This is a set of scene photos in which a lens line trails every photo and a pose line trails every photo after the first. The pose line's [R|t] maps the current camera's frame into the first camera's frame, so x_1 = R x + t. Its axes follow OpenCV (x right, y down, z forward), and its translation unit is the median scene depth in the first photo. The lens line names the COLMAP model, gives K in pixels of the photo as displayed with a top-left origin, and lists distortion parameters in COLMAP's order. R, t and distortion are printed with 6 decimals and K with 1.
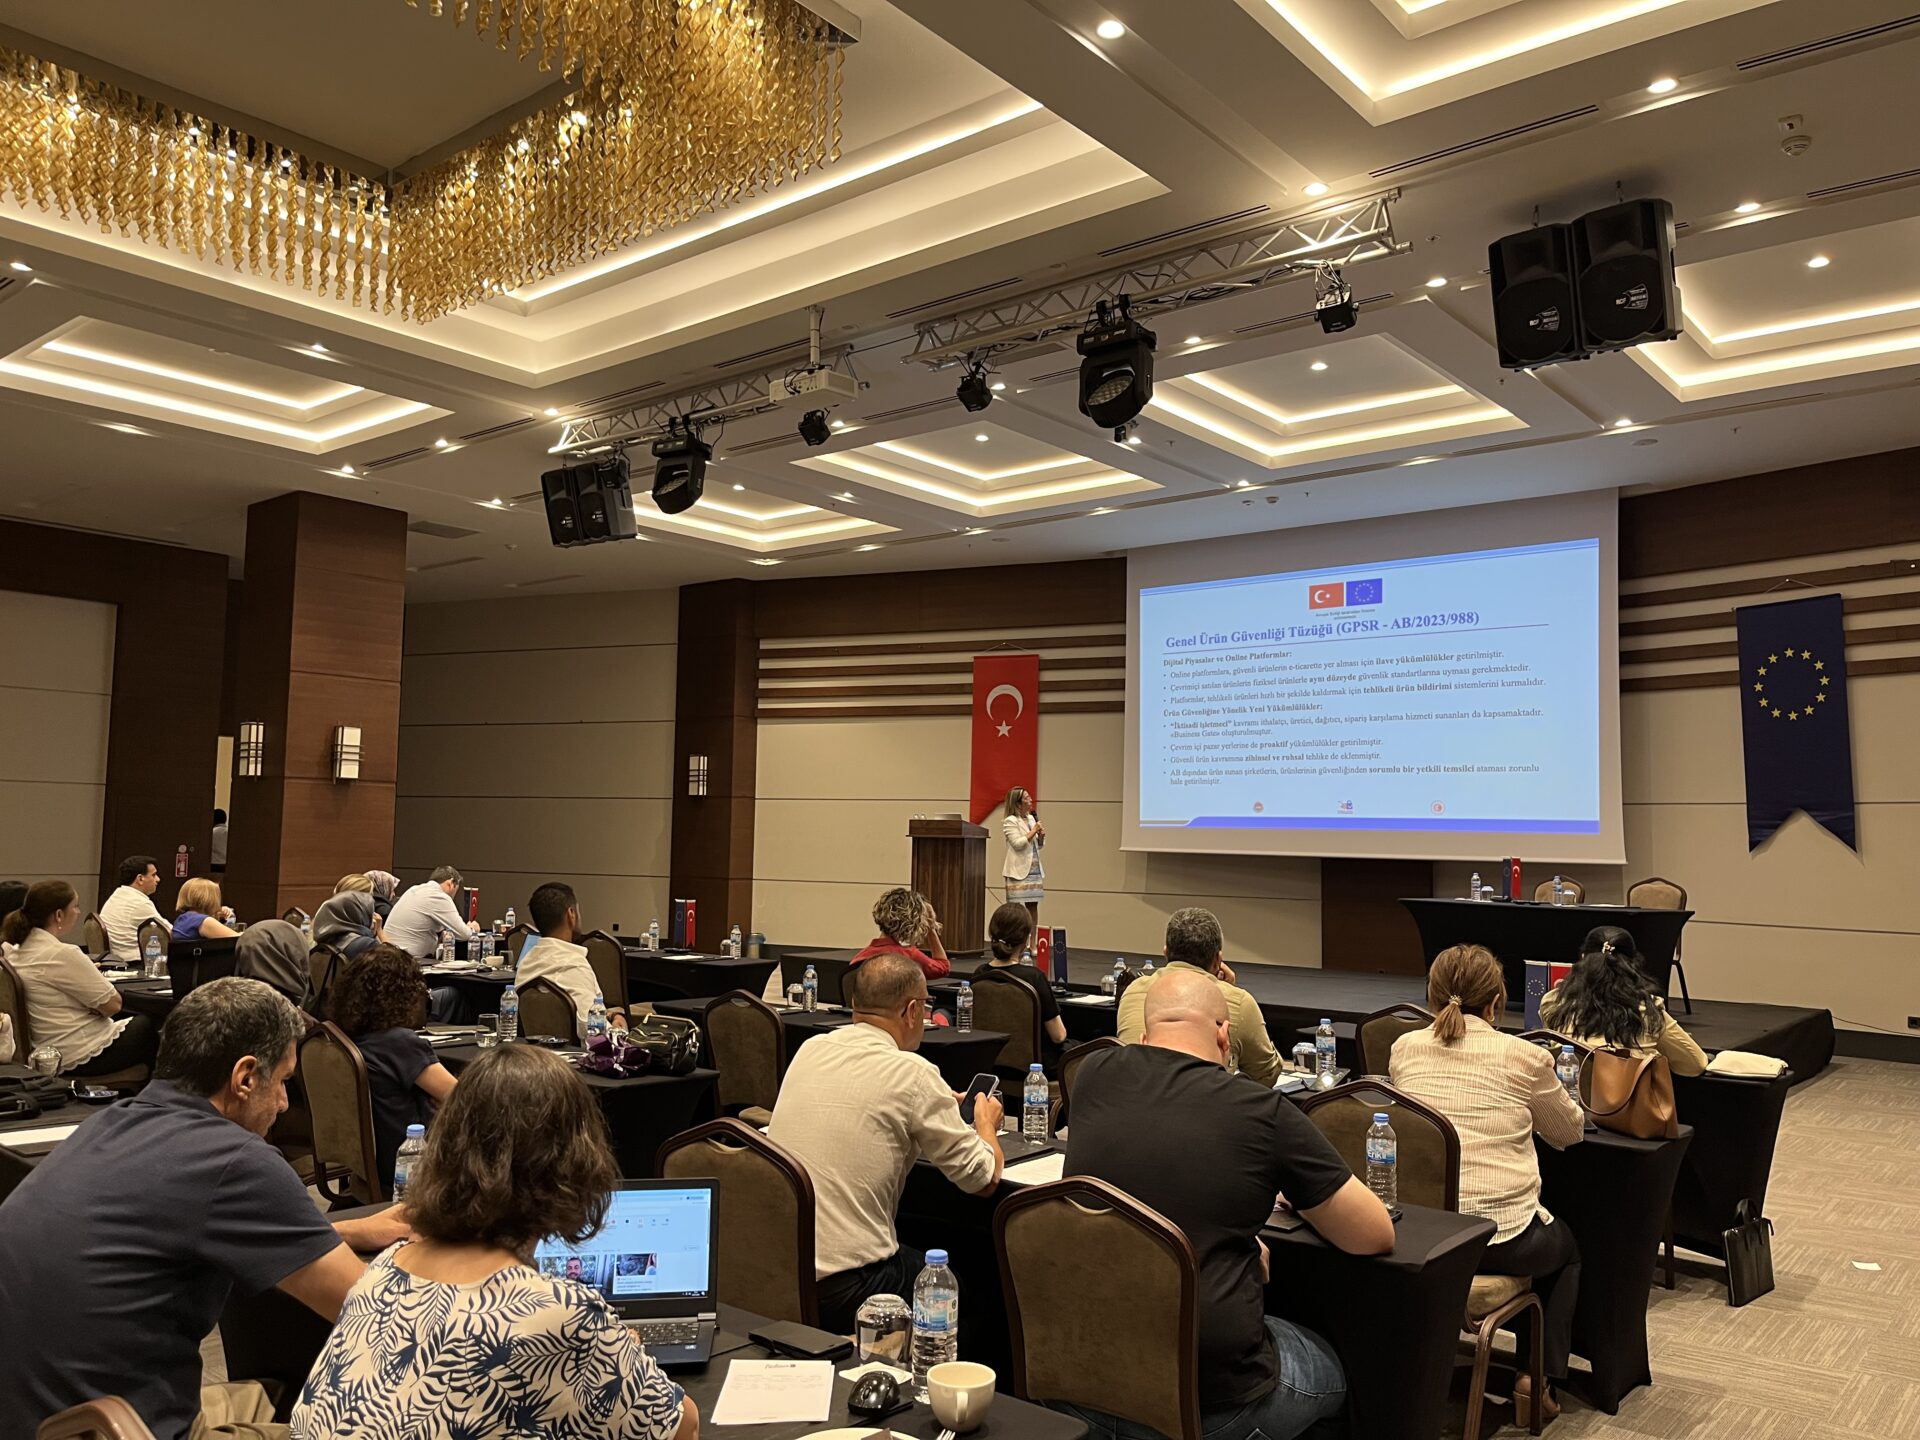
lens RADIAL K [[1445.0, 0, 973.9], [0, 1445.0, 725.1], [0, 0, 1]] dist [0.033524, -0.045100]
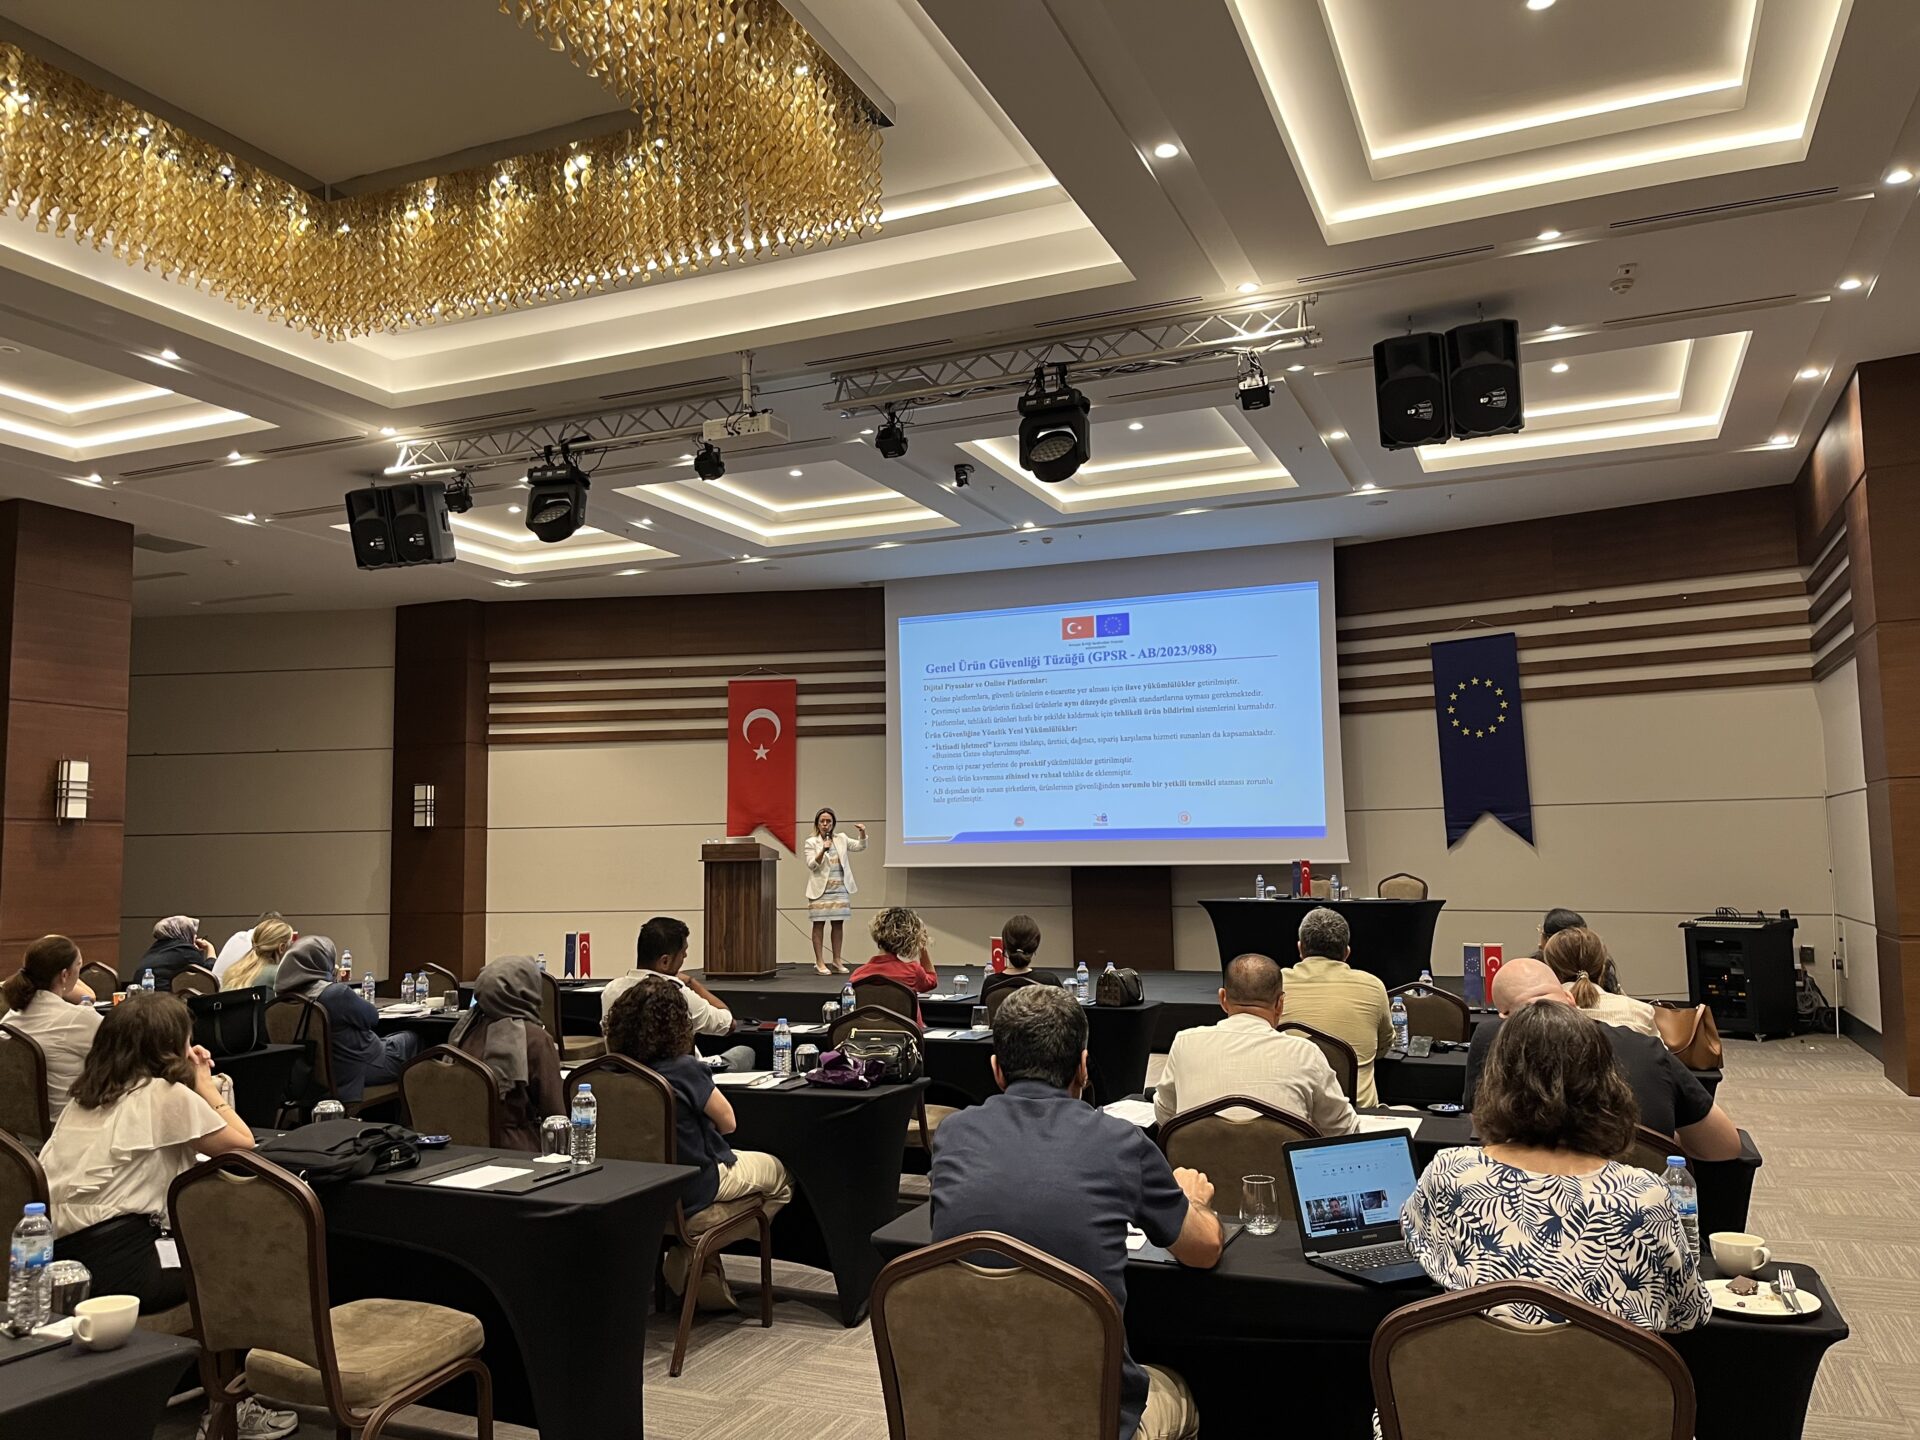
lens RADIAL K [[1445.0, 0, 966.9], [0, 1445.0, 717.9], [0, 0, 1]] dist [0.033524, -0.045100]
pose [[0.958898, -0.006897, 0.283667, -0.178202], [0.011850, 0.999806, -0.015749, -0.005503], [-0.283503, 0.018463, 0.958793, -0.024173]]
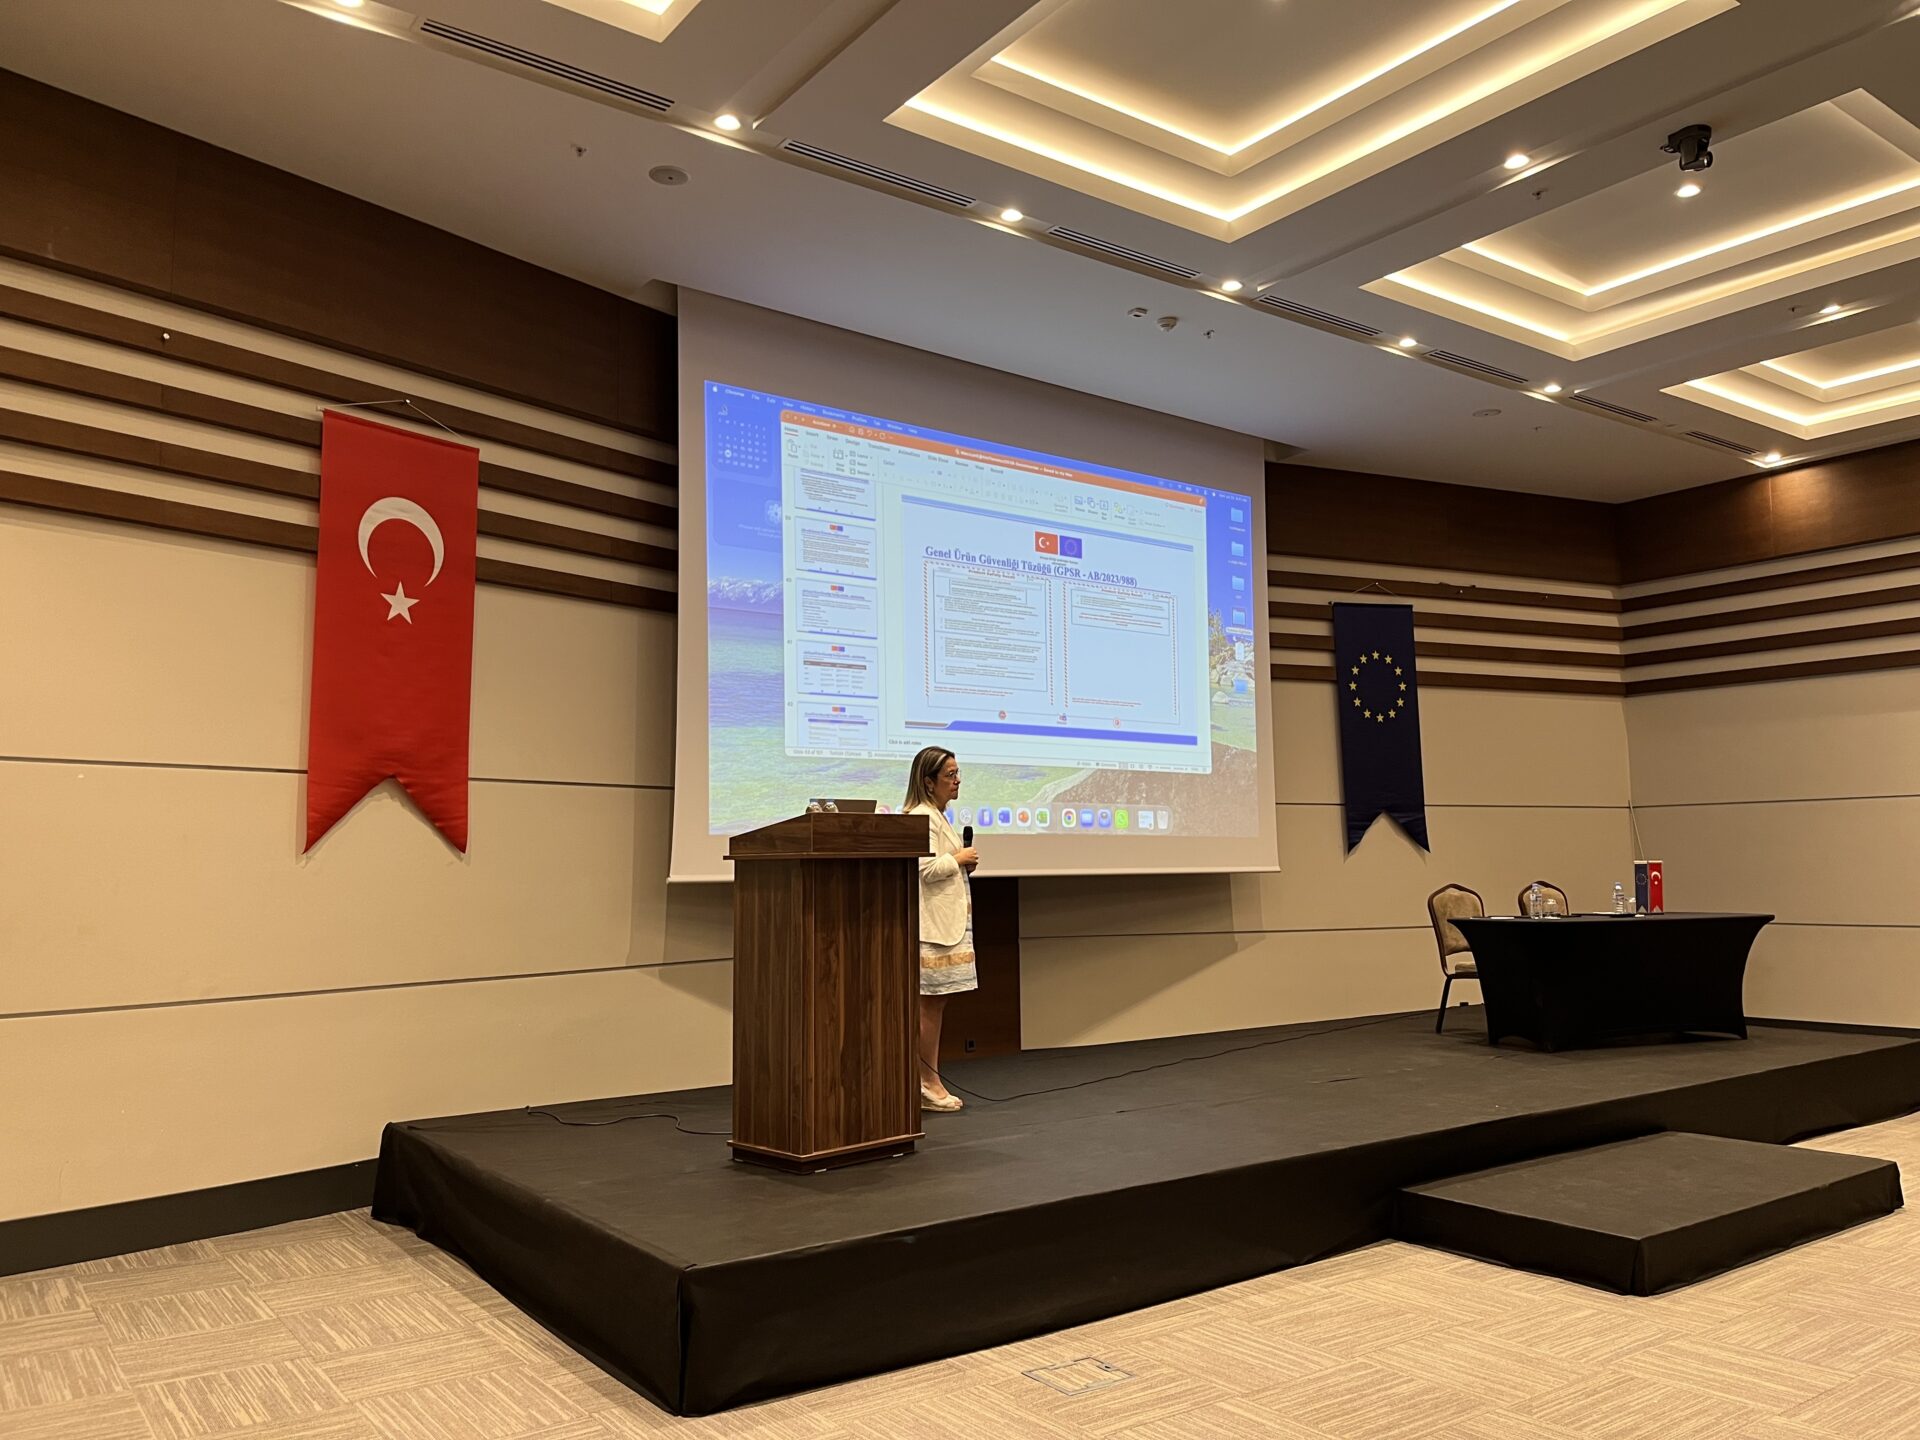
lens RADIAL K [[1445.0, 0, 976.1], [0, 1445.0, 724.9], [0, 0, 1]] dist [0.033524, -0.045100]
pose [[0.254464, 0.070791, 0.964488, -0.469093], [-0.058989, 0.996596, -0.057584, 0.071998], [-0.965282, -0.042241, 0.257774, 1.005609]]
